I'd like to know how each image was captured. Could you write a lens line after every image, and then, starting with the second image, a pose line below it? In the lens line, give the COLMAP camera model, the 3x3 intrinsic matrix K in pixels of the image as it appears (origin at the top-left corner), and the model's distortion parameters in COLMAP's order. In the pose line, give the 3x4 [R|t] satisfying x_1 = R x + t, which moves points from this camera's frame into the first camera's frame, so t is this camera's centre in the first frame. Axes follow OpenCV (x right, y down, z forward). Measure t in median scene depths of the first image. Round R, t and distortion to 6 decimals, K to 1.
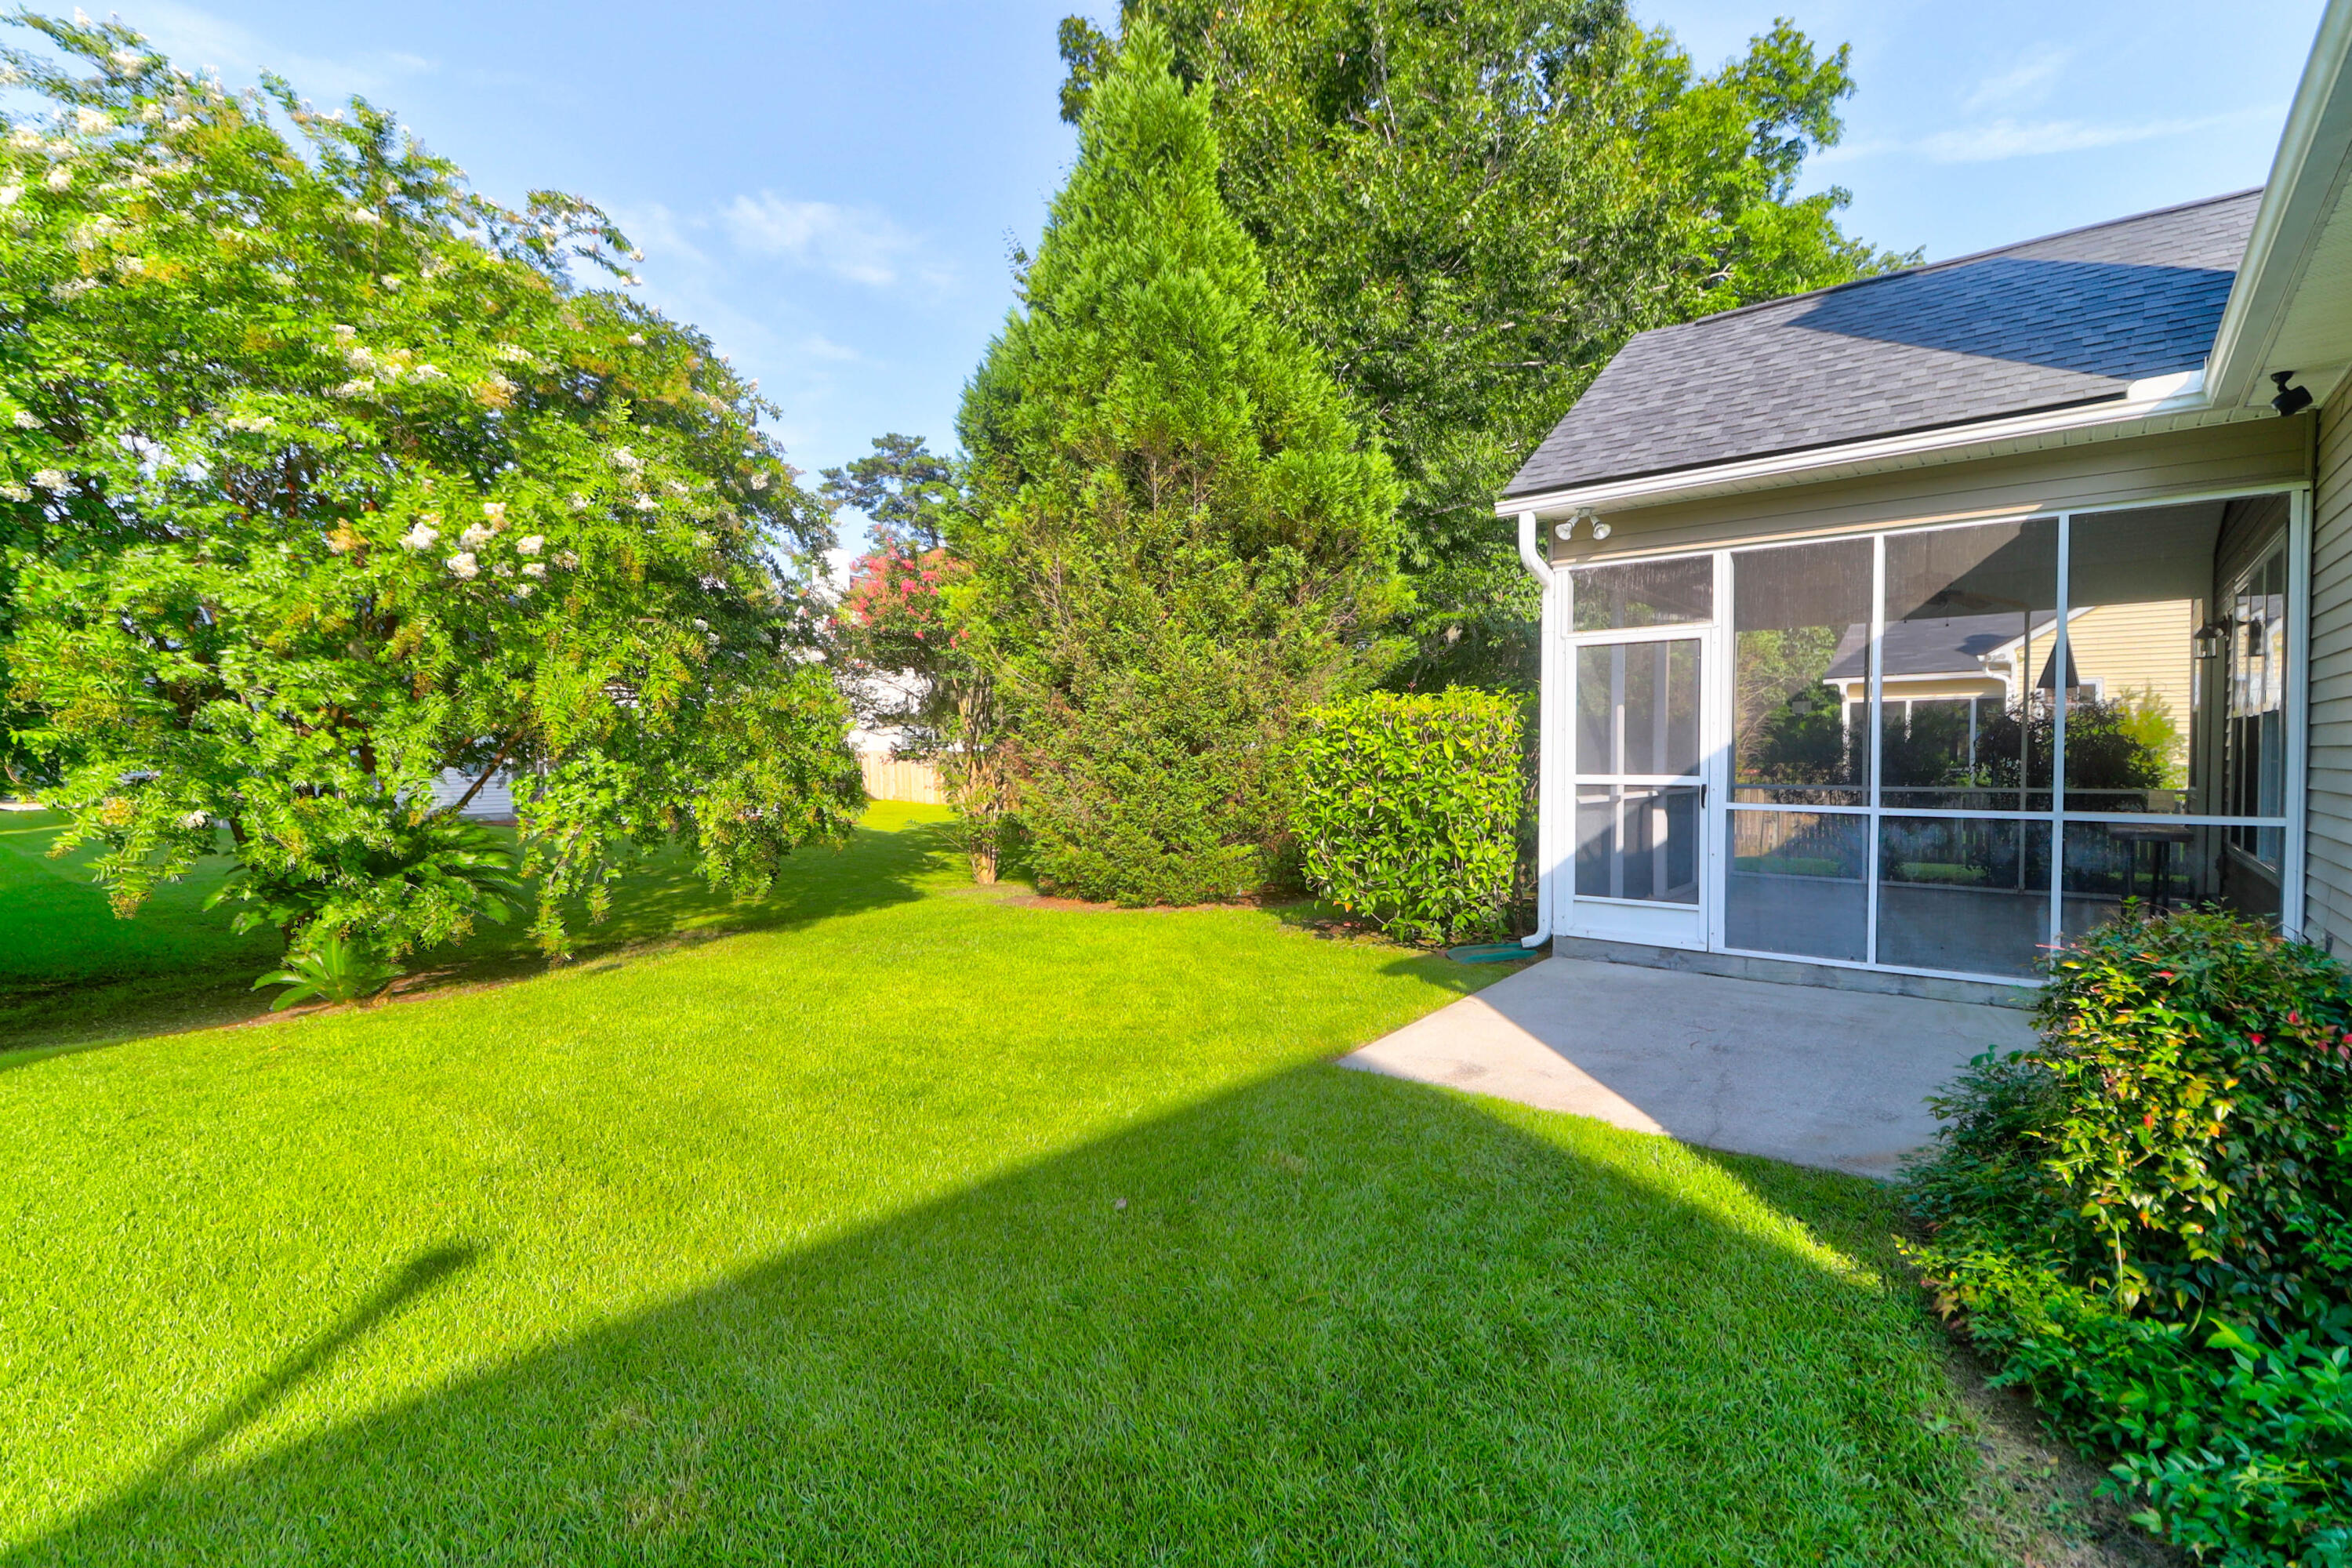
lens RADIAL K [[1075.1, 0, 1176.8], [0, 1075.1, 777.8], [0, 0, 1]] dist [0.000873, -0.000713]
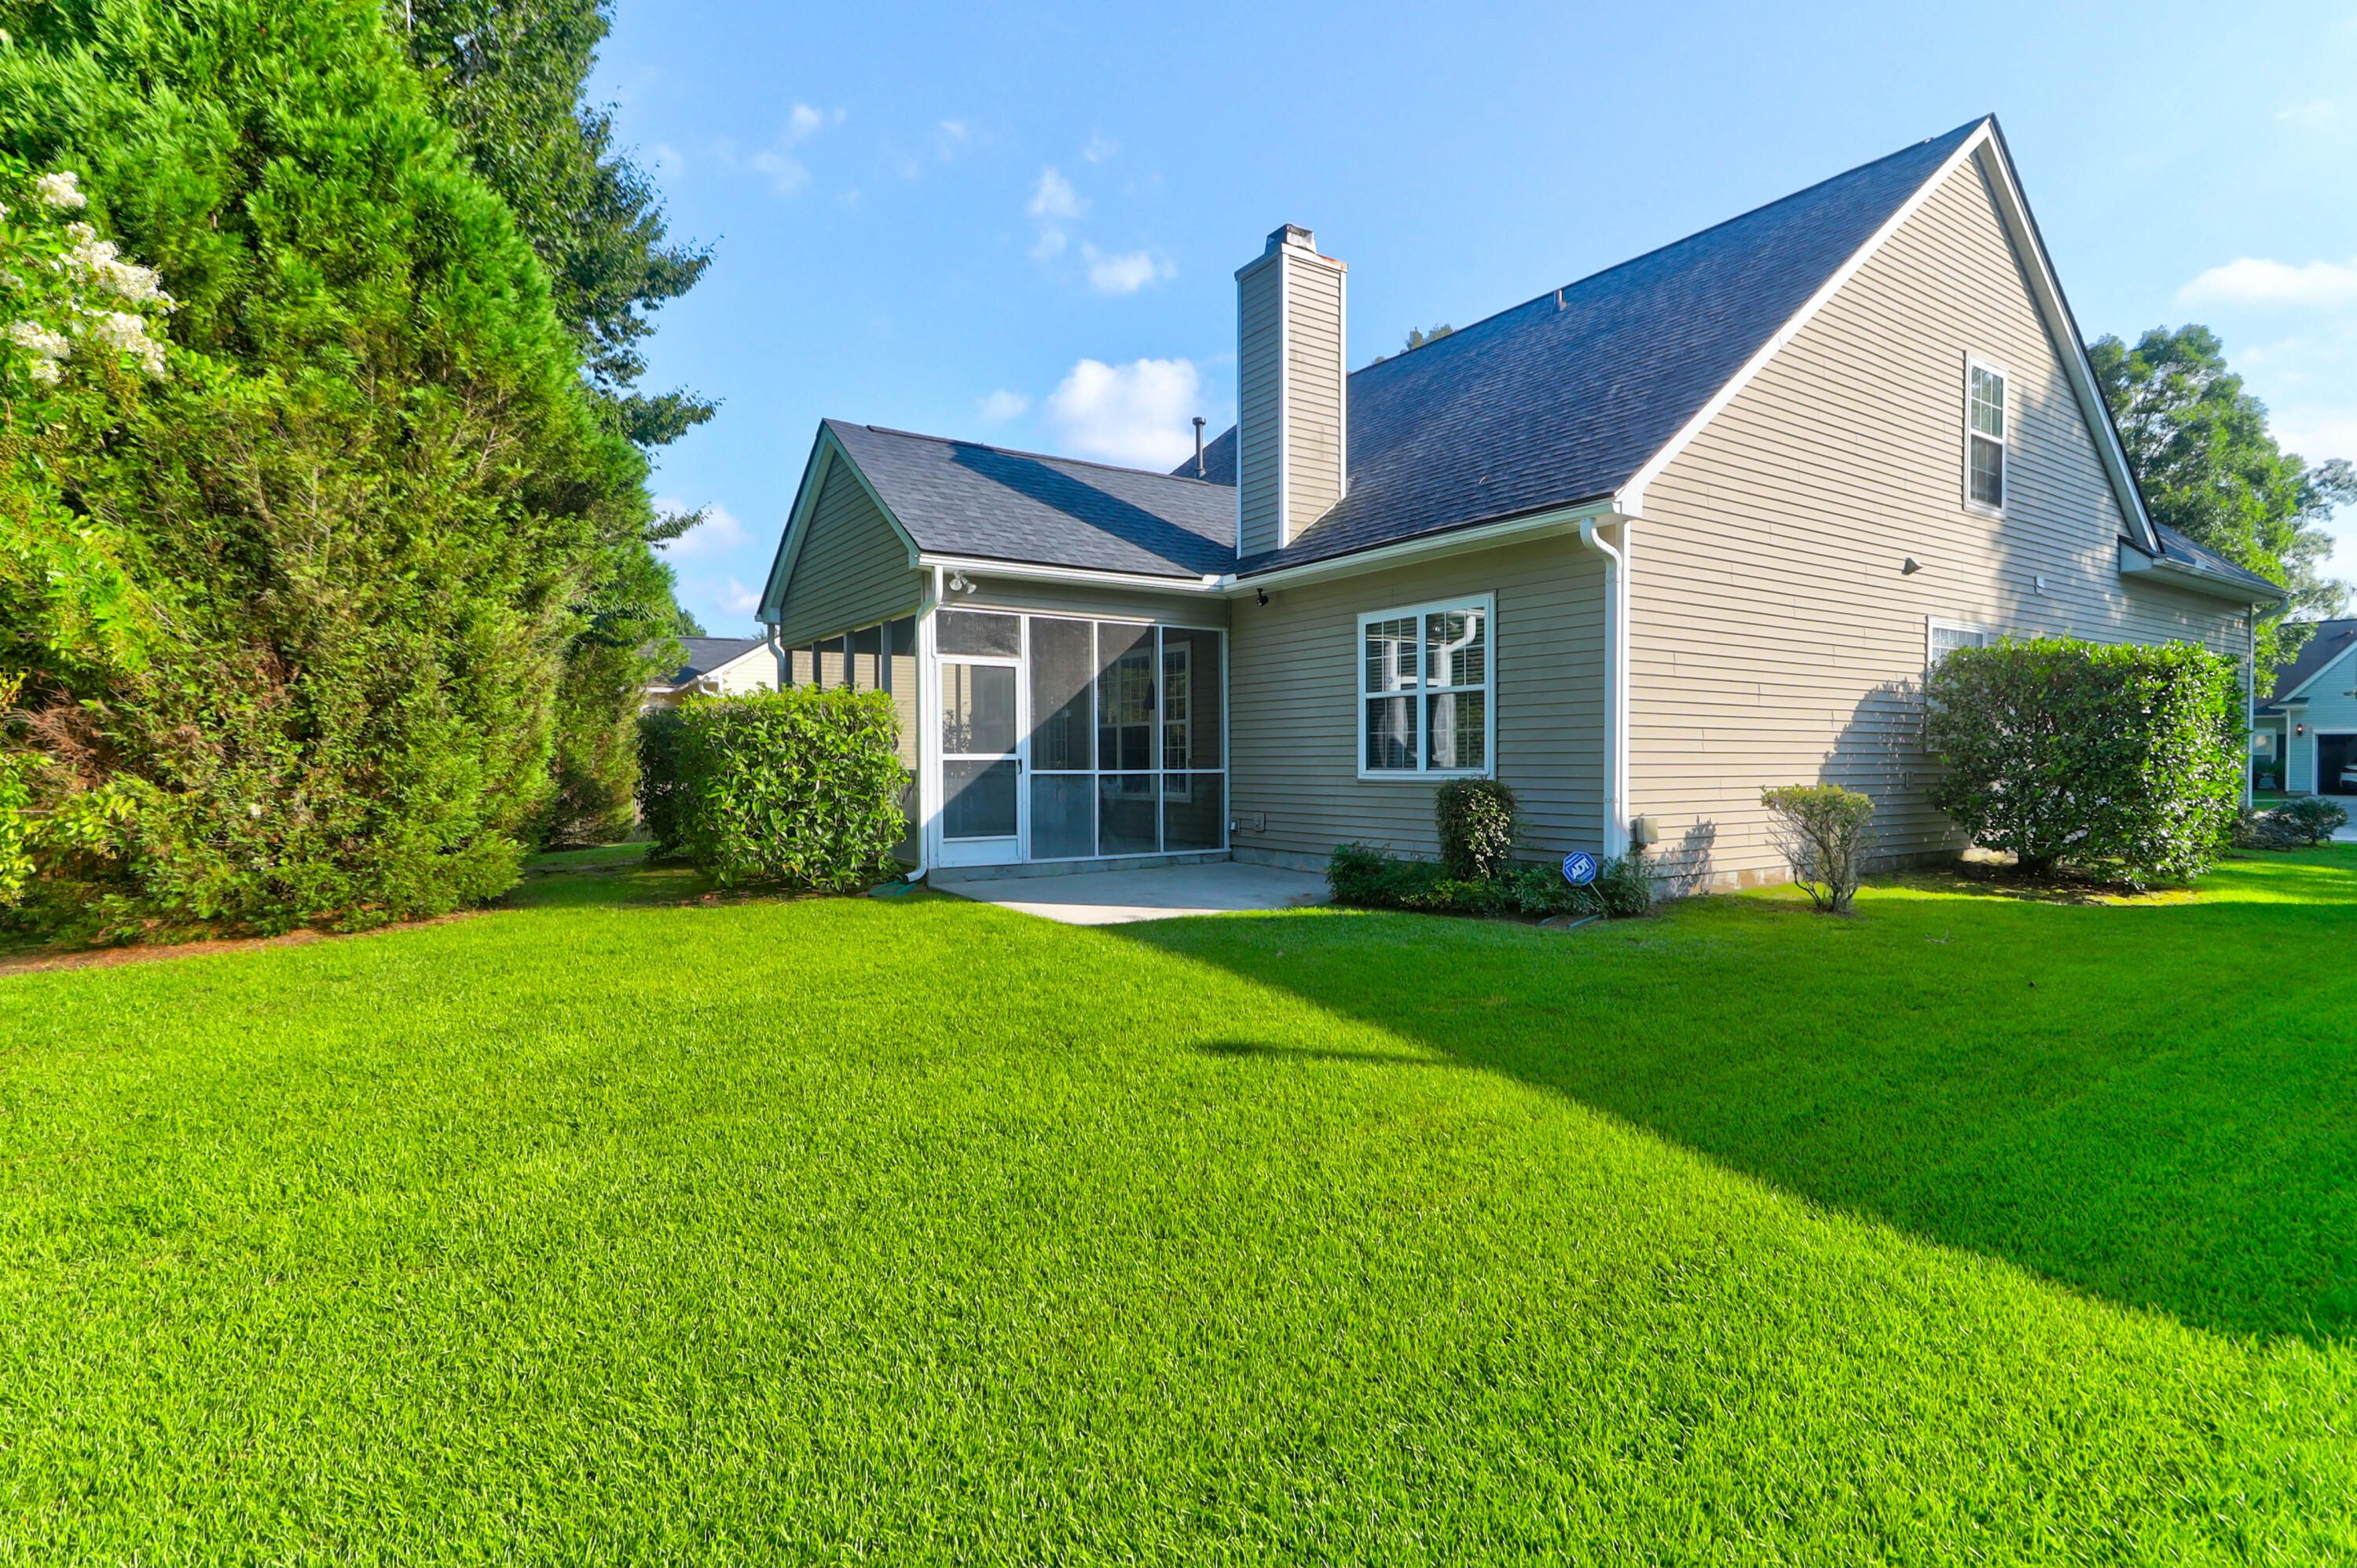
lens RADIAL K [[1198.1, 0, 1181.0], [0, 1198.1, 777.8], [0, 0, 1]] dist [-0.000367, -0.000006]
pose [[0.257999, -0.015566, 0.966020, -1.167655], [0.021901, 0.999708, 0.010260, 0.020825], [-0.965897, 0.018509, 0.258264, 0.311580]]
